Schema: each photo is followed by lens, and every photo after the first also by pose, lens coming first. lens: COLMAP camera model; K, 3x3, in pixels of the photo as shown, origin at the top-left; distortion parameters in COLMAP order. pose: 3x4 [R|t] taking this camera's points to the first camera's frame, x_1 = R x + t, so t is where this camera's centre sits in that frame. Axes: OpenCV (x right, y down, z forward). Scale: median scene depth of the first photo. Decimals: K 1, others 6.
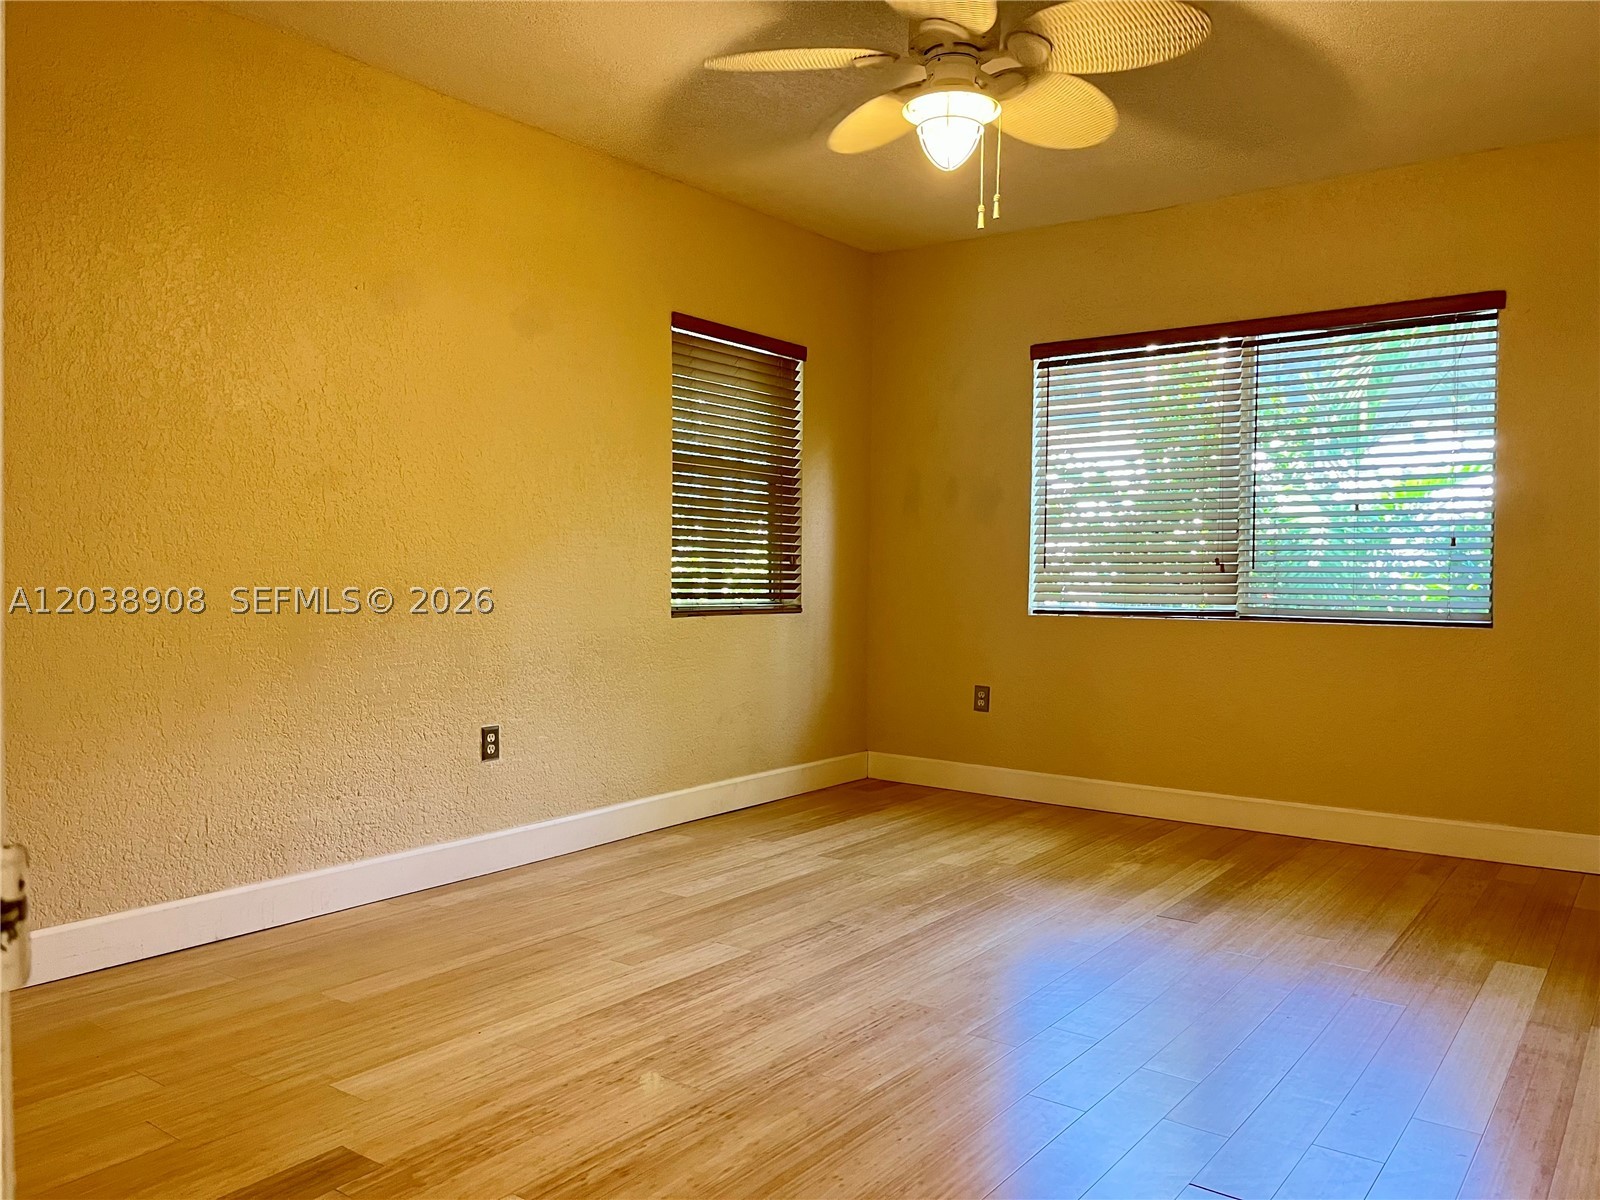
lens RADIAL K [[1214.9, 0, 808.0], [0, 1214.9, 598.7], [0, 0, 1]] dist [0.047769, -0.026355]
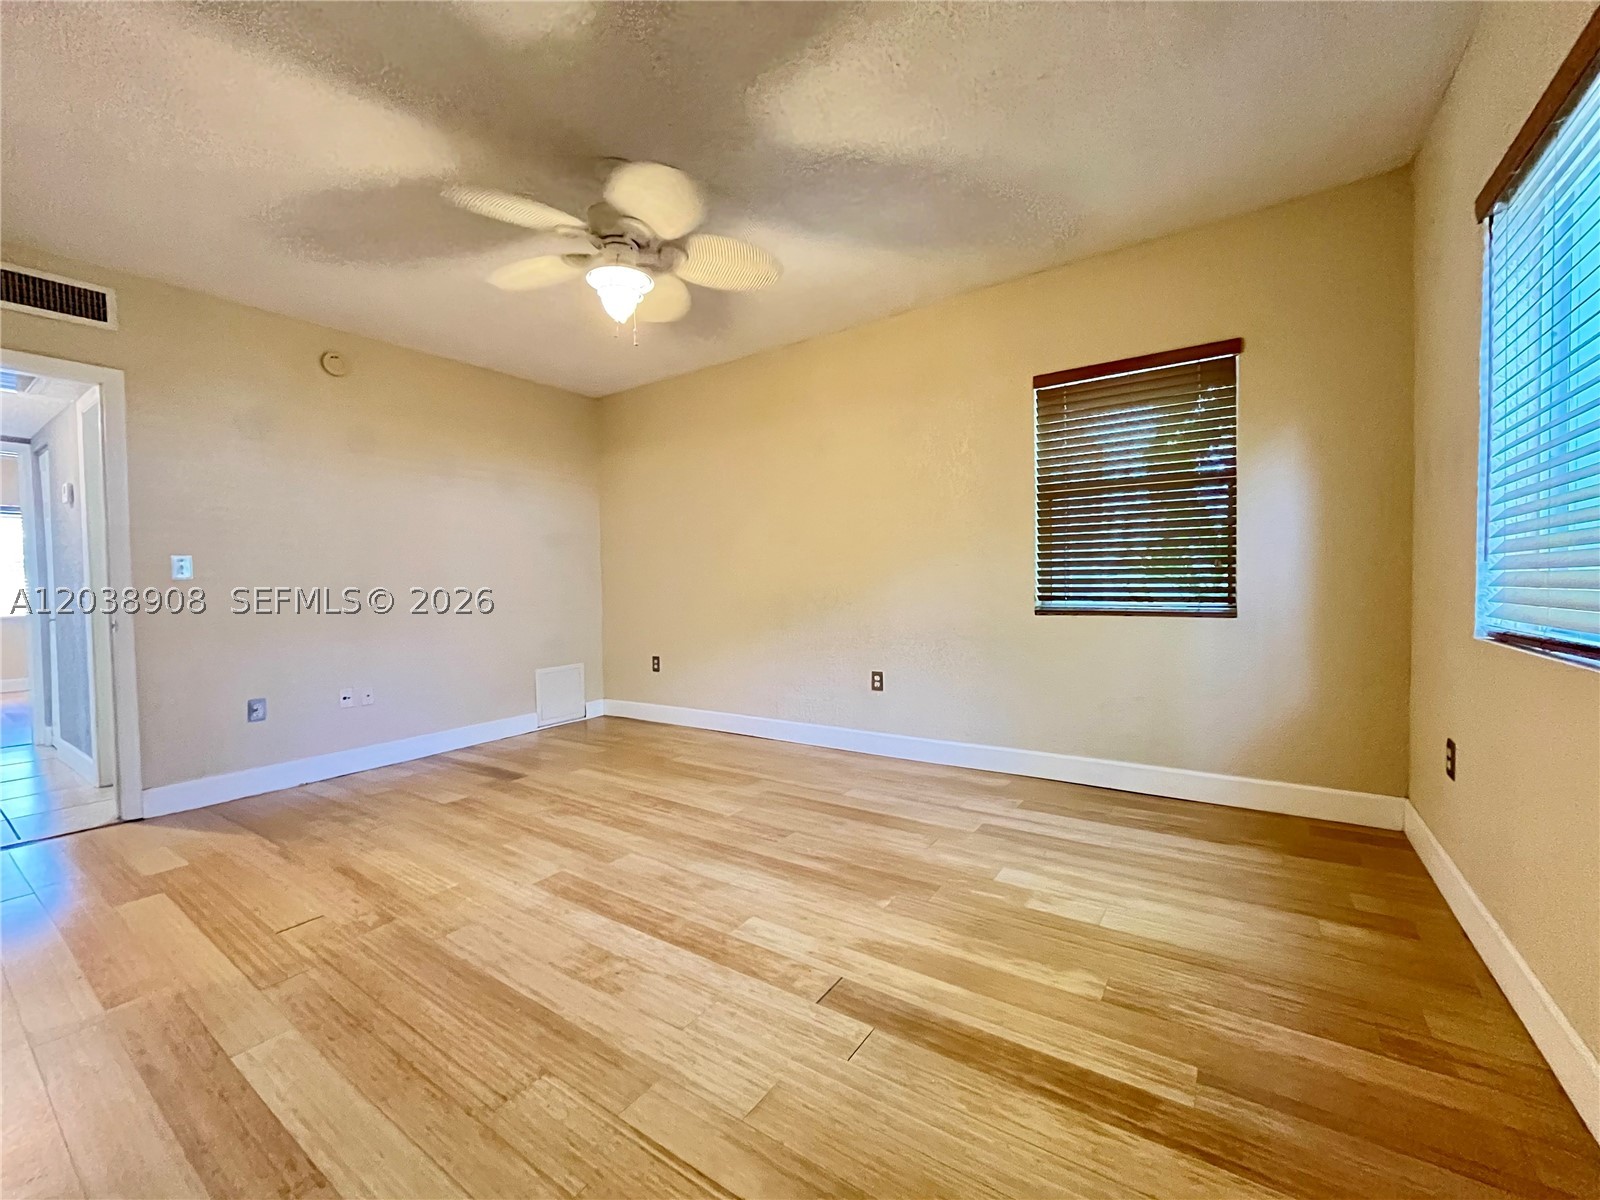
lens RADIAL K [[652.3, 0, 800.0], [0, 652.3, 592.5], [0, 0, 1]] dist [-0.000302, -0.000514]
pose [[0.027329, 0.004322, -0.999617, 0.905216], [-0.005404, 0.999977, 0.004176, -0.015554], [0.999612, 0.005288, 0.027352, 1.168163]]
